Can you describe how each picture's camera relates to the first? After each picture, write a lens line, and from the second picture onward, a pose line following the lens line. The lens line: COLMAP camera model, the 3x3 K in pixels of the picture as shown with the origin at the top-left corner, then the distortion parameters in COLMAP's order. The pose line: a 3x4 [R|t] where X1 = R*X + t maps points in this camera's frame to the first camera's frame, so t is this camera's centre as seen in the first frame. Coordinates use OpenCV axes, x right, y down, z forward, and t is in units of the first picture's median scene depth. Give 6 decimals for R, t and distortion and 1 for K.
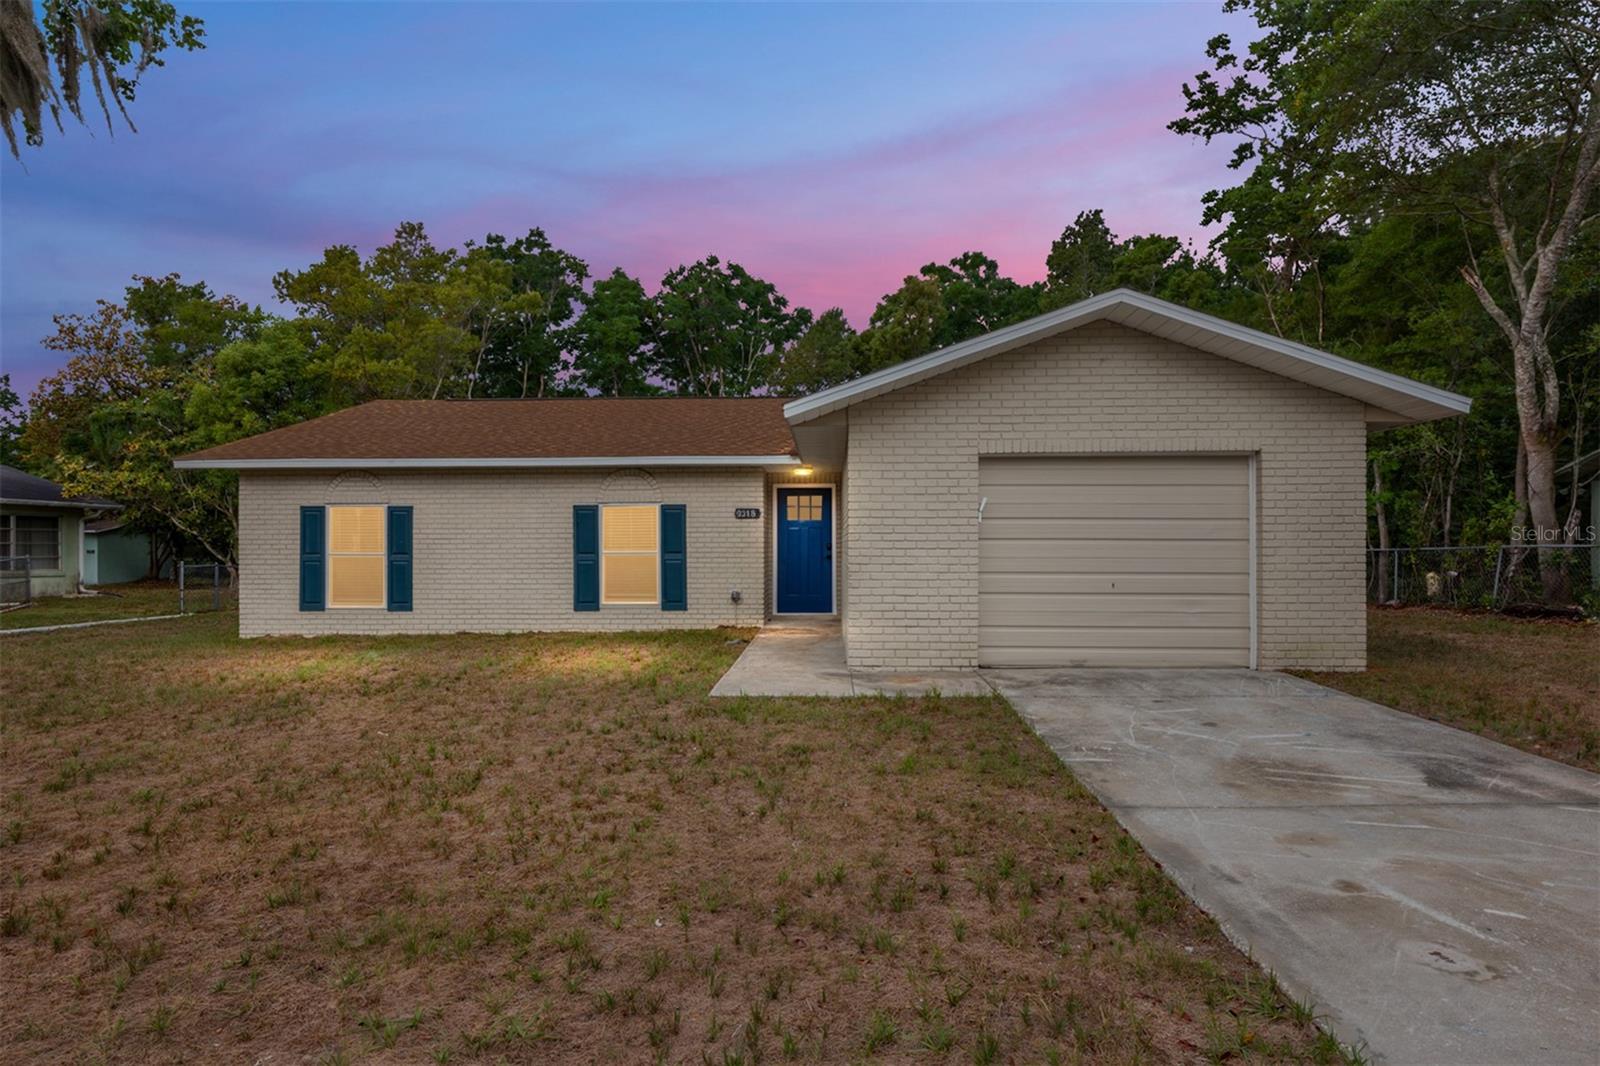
lens RADIAL K [[846.7, 0, 799.0], [0, 846.7, 542.3], [0, 0, 1]] dist [0.002809, 0.000102]
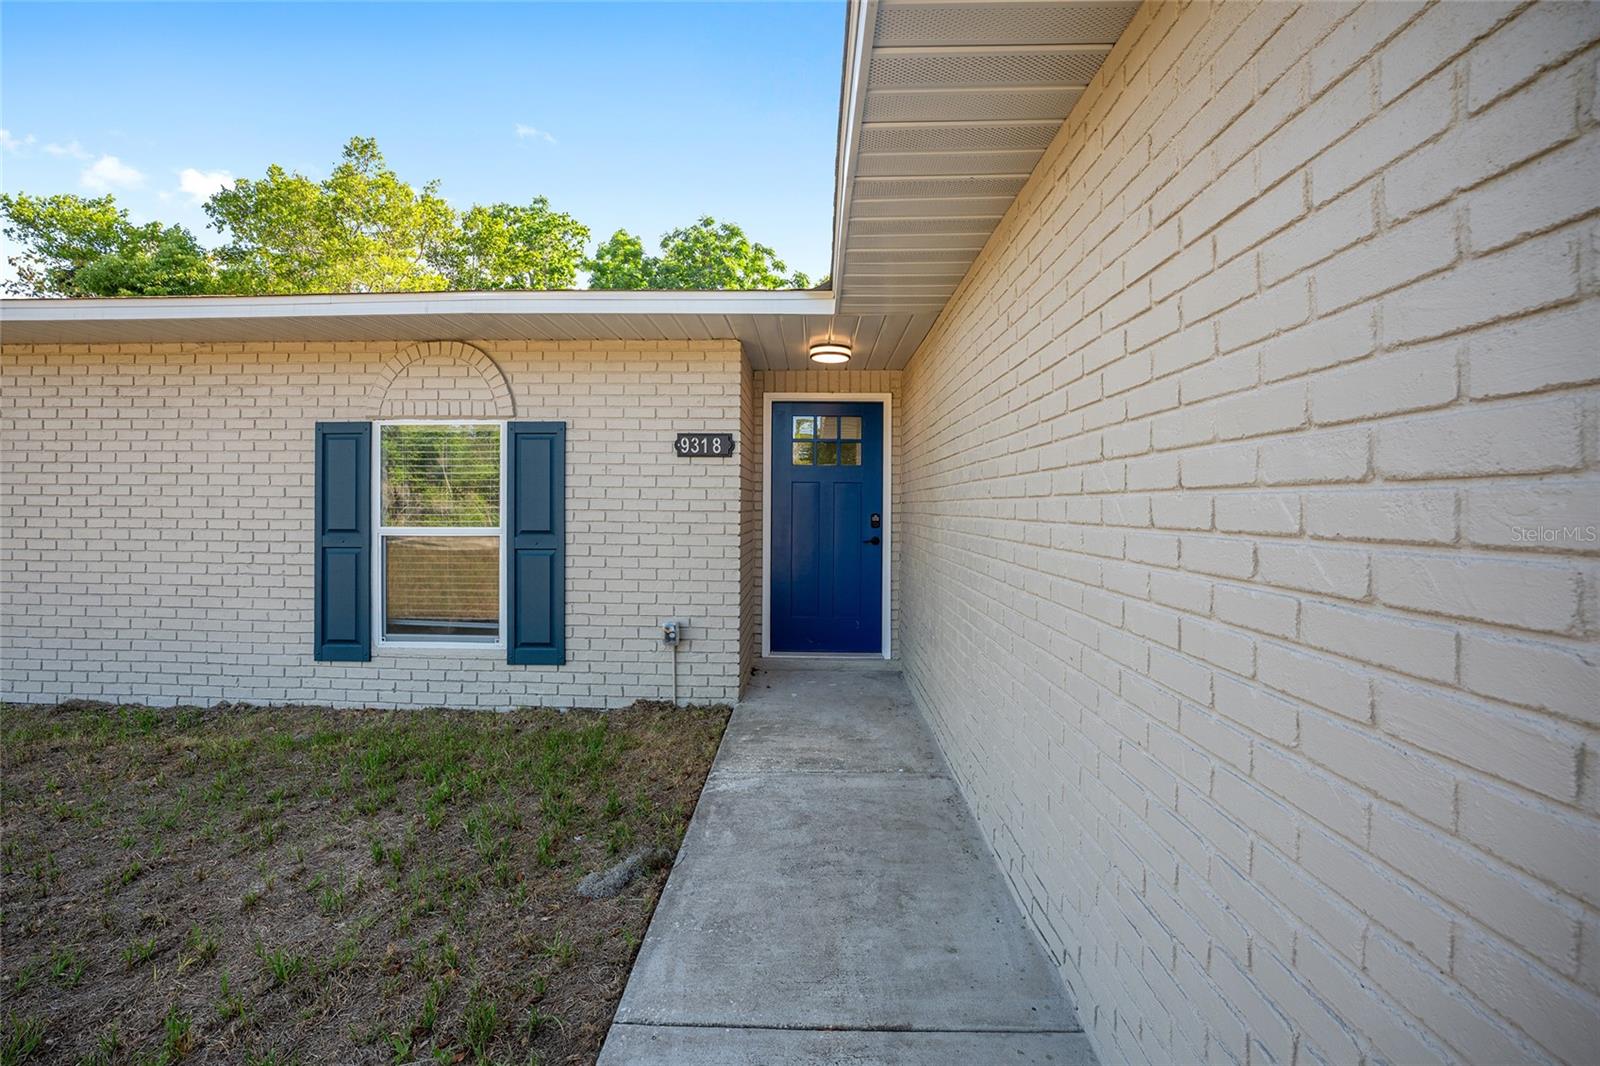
lens RADIAL K [[665.4, 0, 763.5], [0, 665.4, 525.9], [0, 0, 1]] dist [-0.001894, -0.000090]
pose [[0.999405, 0.010640, -0.032819, -0.017244], [-0.009422, 0.999269, 0.037056, -0.005070], [0.033189, -0.036725, 0.998774, 0.606854]]
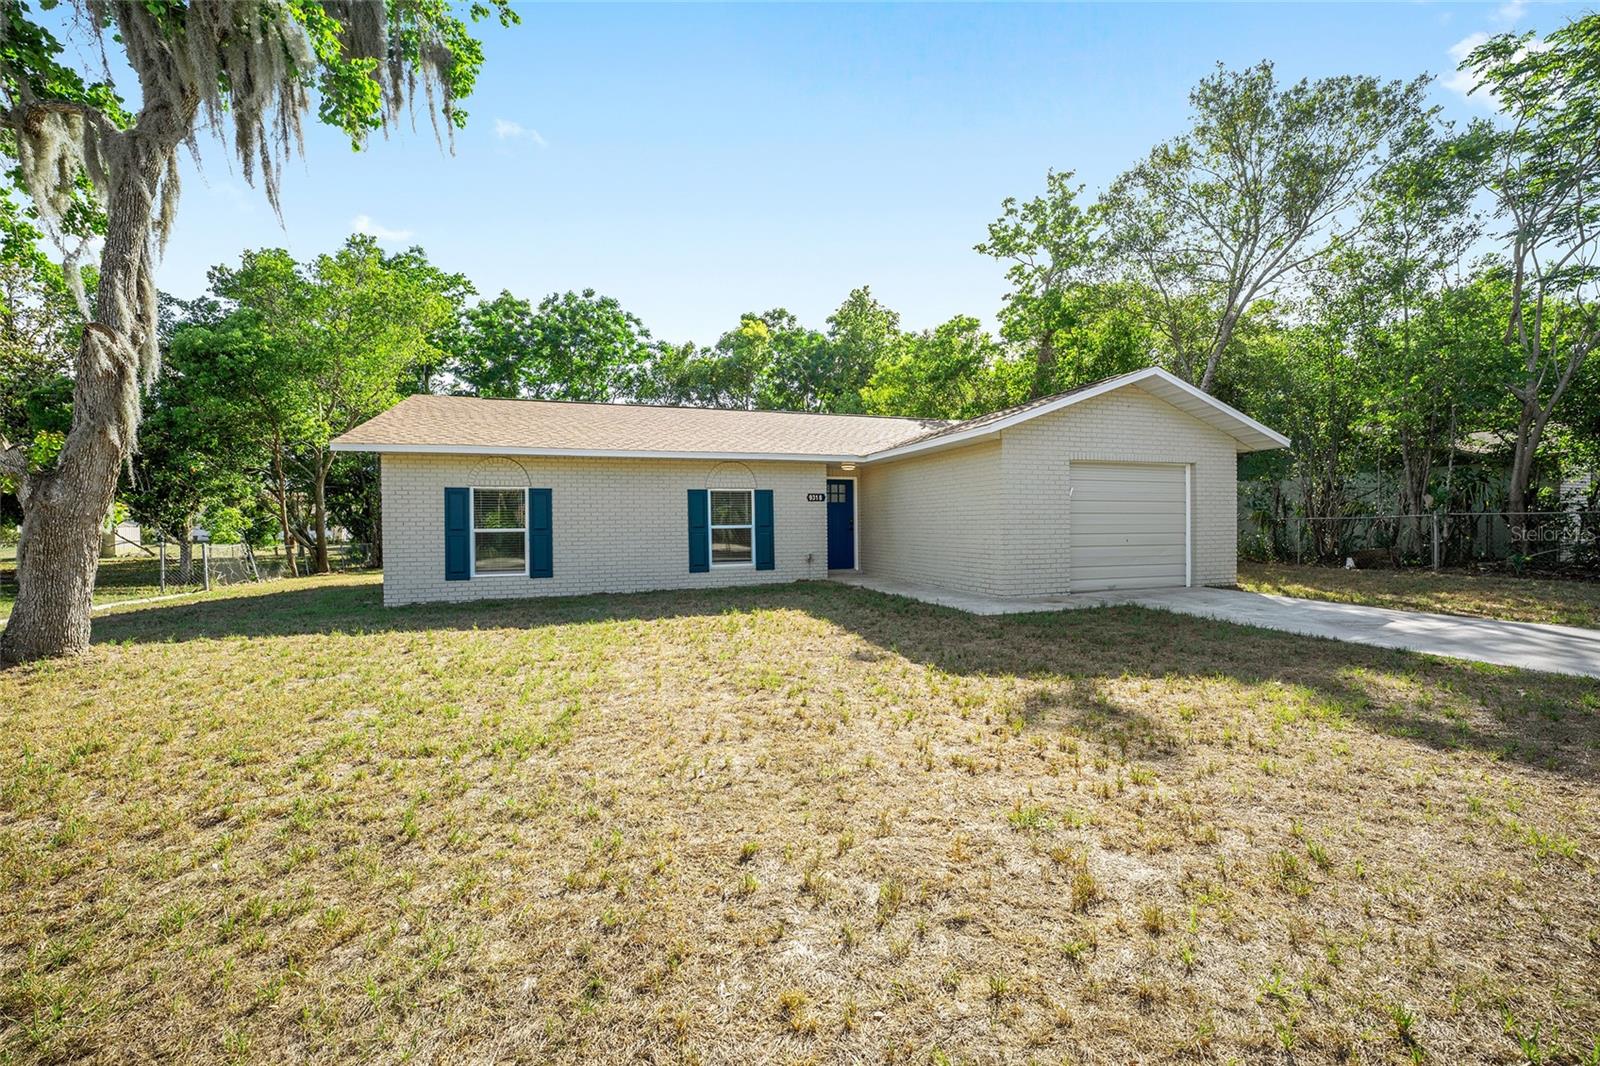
lens RADIAL K [[646.2, 0, 804.5], [0, 646.2, 524.5], [0, 0, 1]] dist [-0.024973, 0.000265]
pose [[0.936673, -0.009520, 0.350077, -0.409015], [0.007591, 0.999948, 0.006881, 0.002908], [-0.350124, -0.003788, 0.936696, 0.024808]]
